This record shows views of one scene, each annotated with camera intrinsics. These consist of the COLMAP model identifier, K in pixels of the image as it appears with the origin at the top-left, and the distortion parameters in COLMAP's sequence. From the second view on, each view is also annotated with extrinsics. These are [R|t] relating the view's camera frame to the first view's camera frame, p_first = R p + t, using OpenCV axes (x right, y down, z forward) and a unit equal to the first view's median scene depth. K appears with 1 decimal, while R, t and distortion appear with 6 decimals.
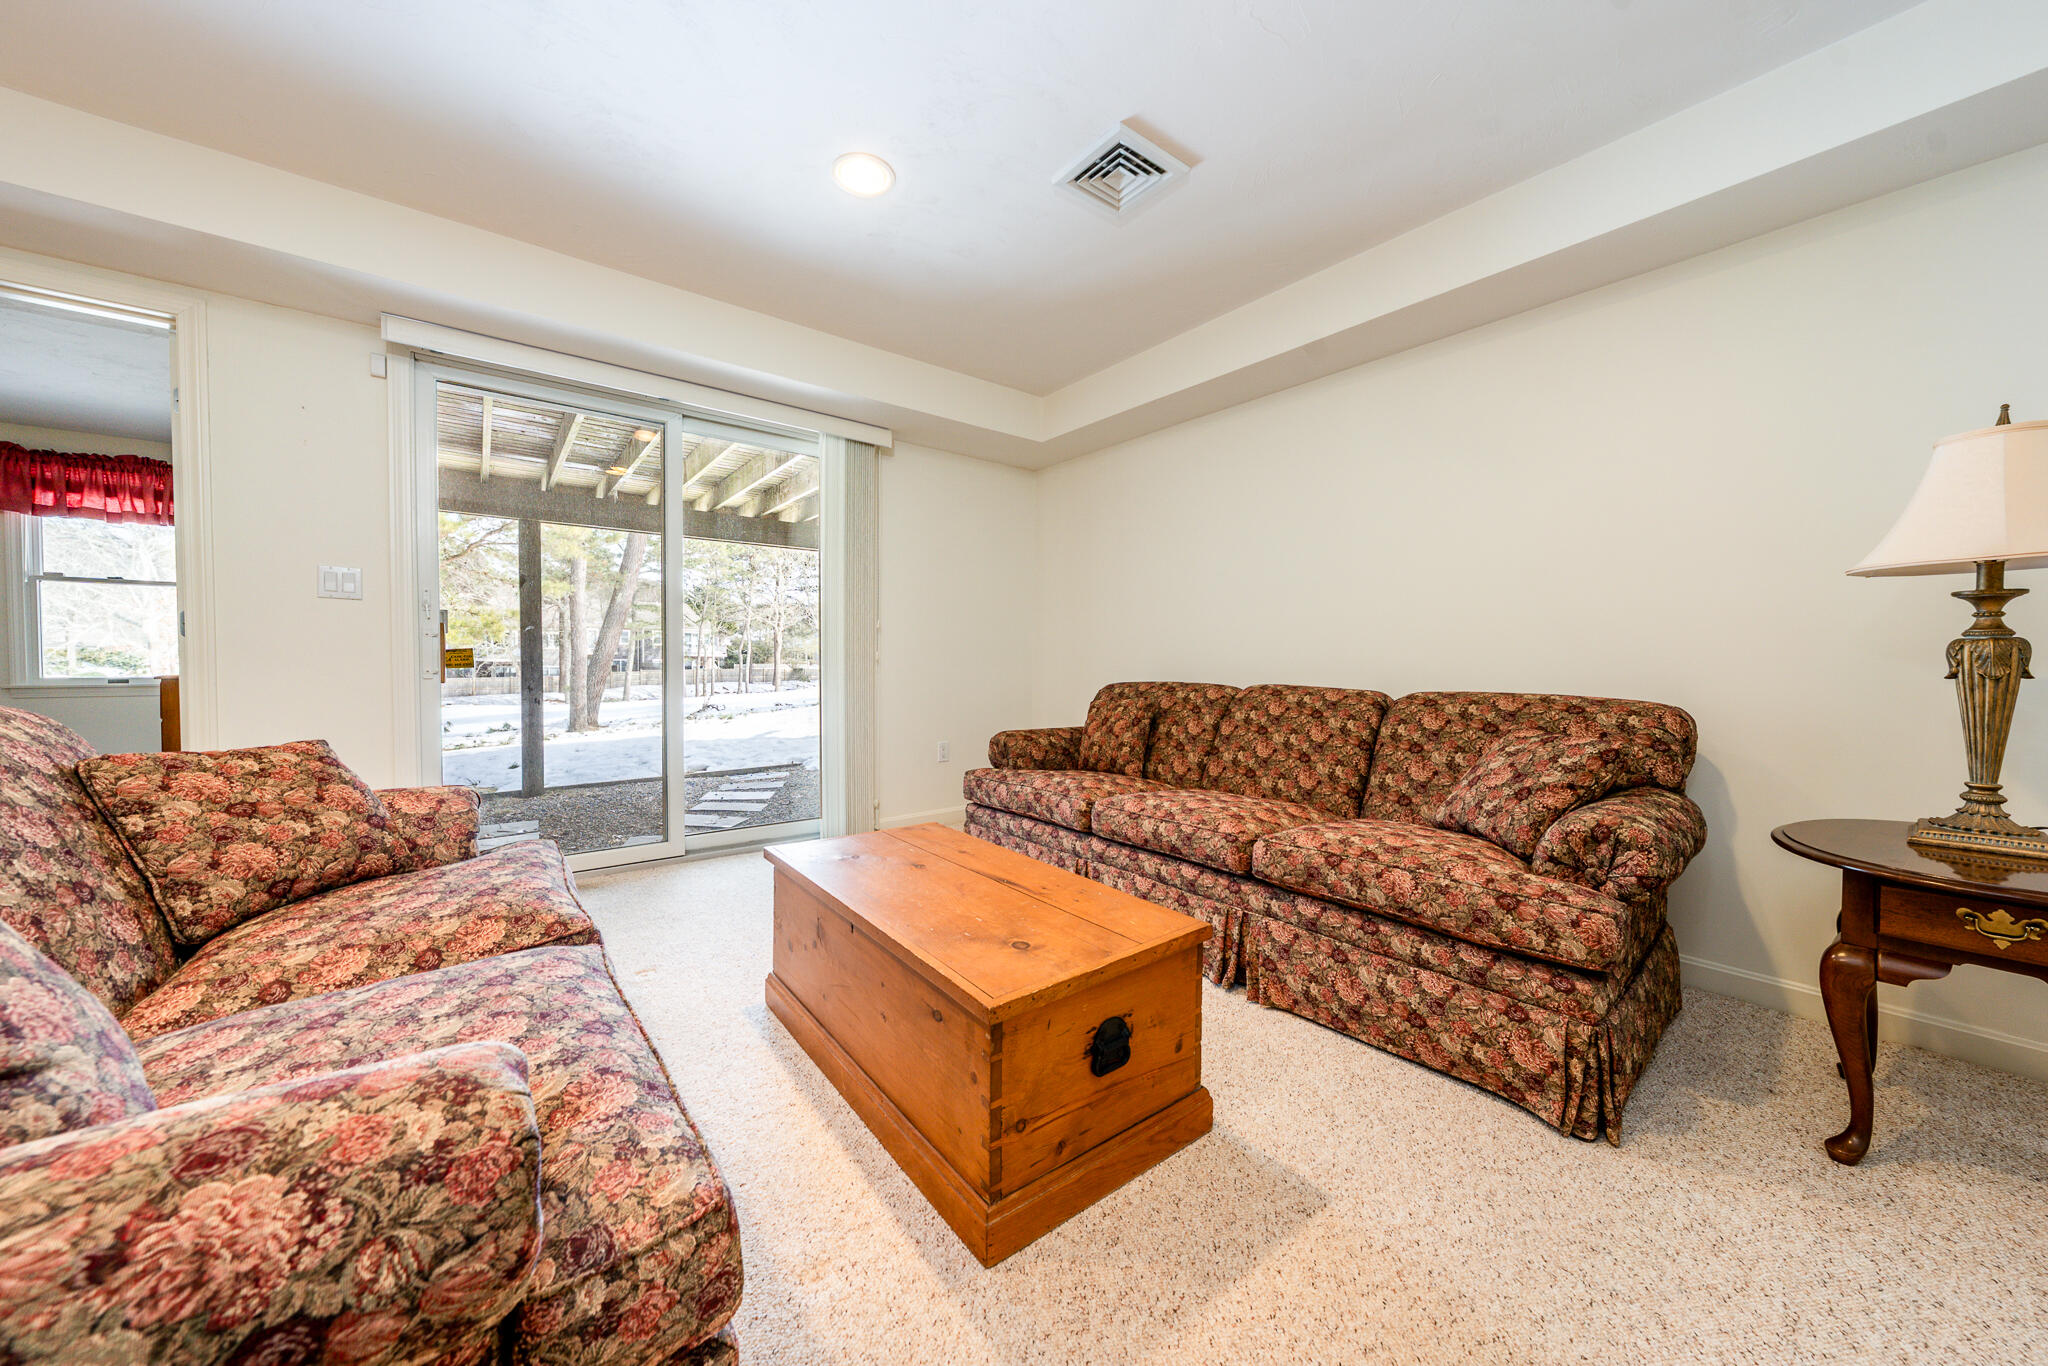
lens RADIAL K [[706.1, 0, 1027.0], [0, 706.1, 674.2], [0, 0, 1]] dist [-0.004082, 0.000183]
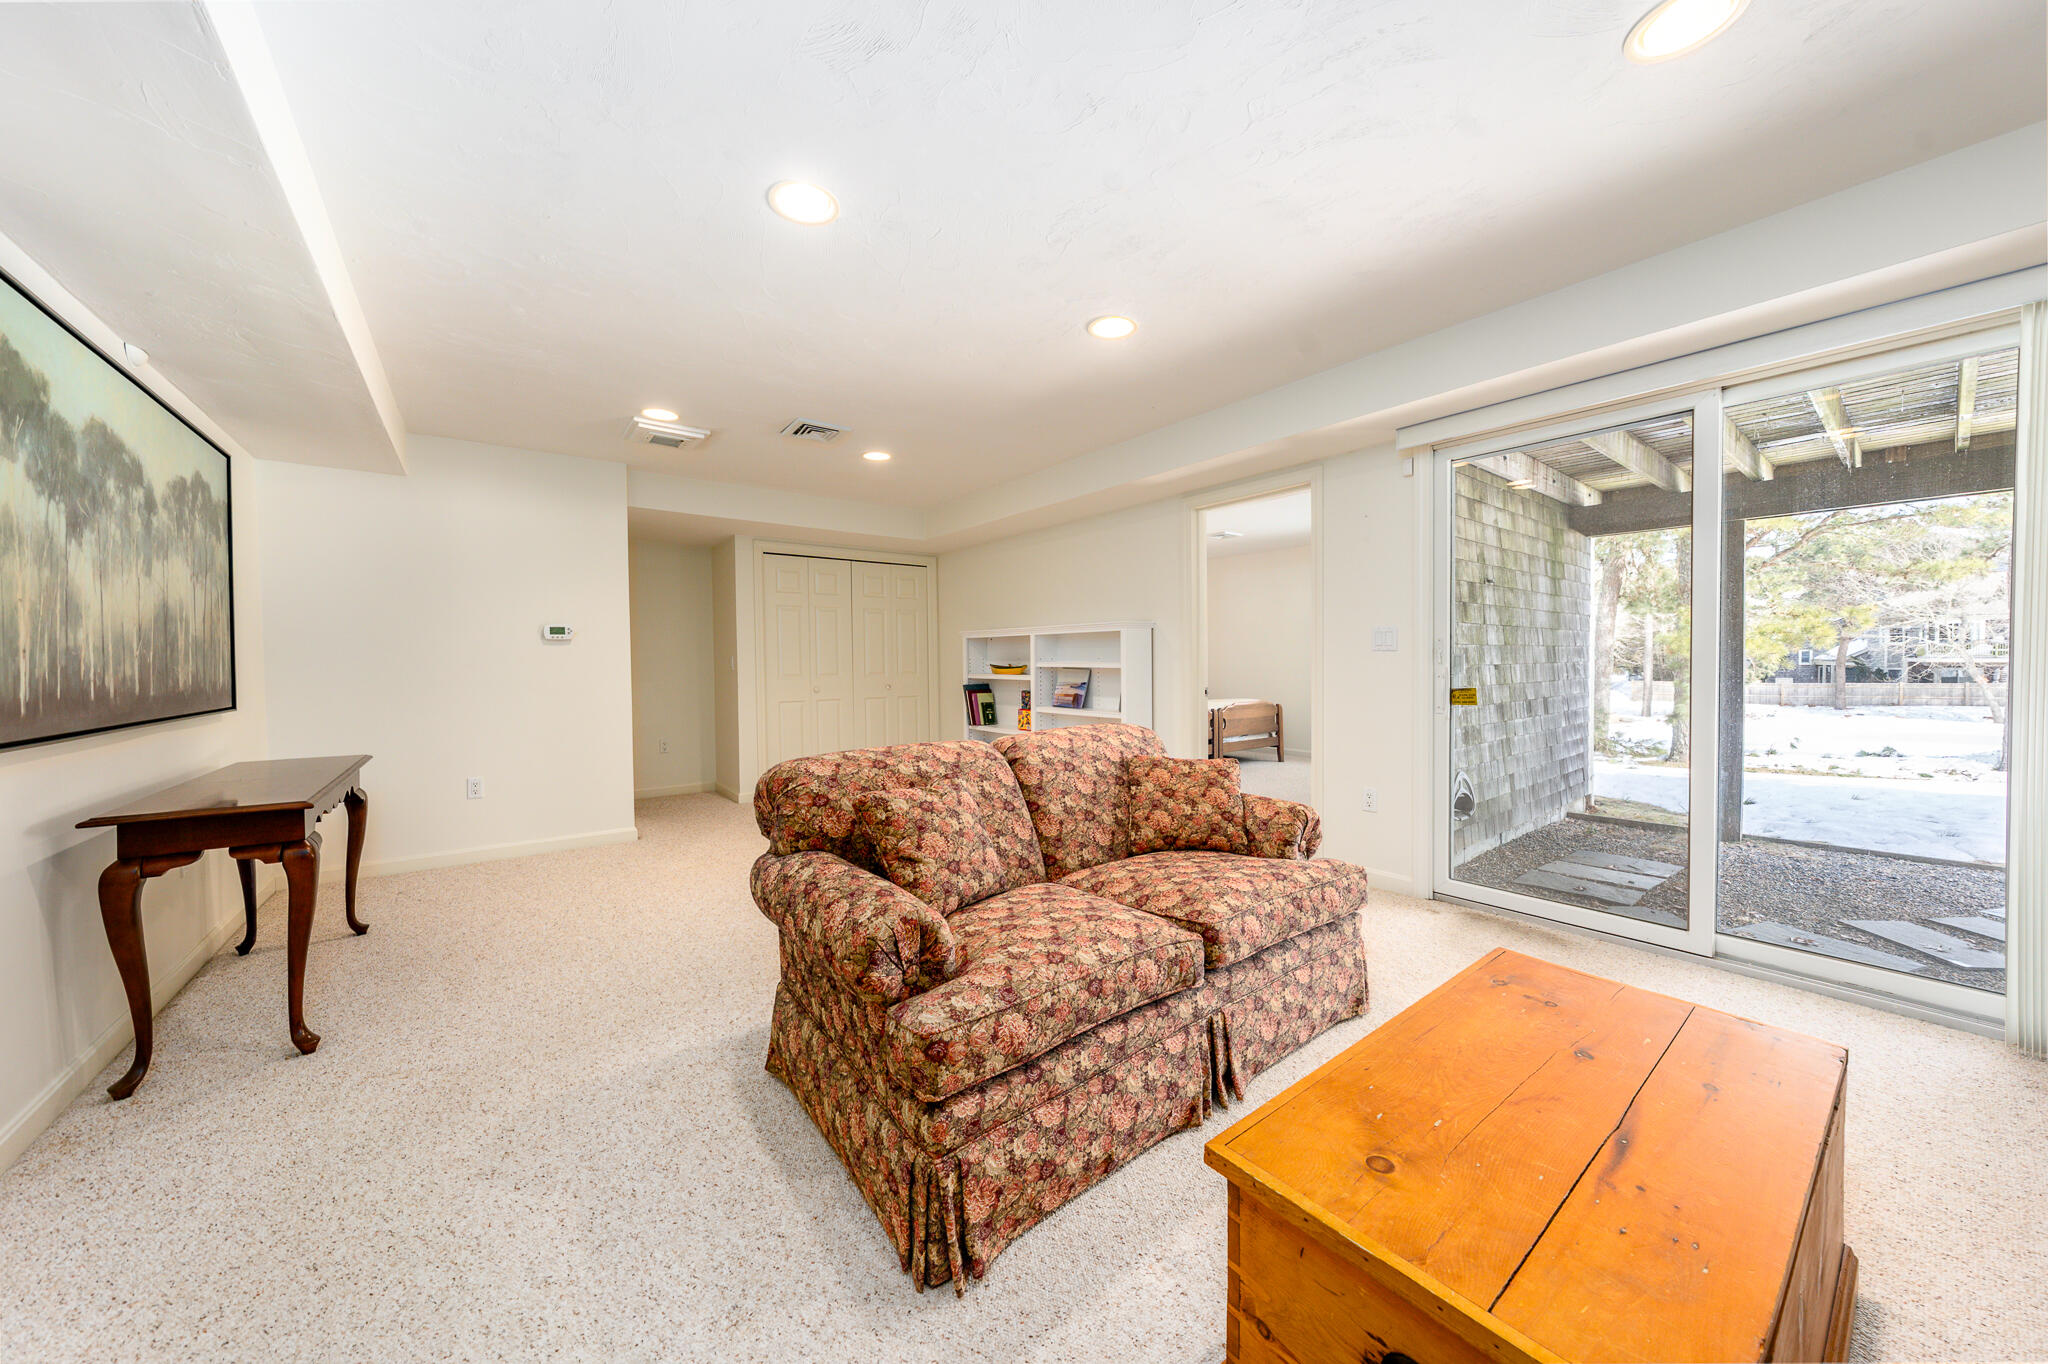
lens RADIAL K [[706.1, 0, 1027.3], [0, 706.1, 671.4], [0, 0, 1]] dist [-0.004082, 0.000183]
pose [[-0.006425, 0.011683, -0.999911, 0.586899], [-0.014756, 0.999822, 0.011777, -0.113784], [0.999870, 0.014830, -0.006251, 0.496627]]
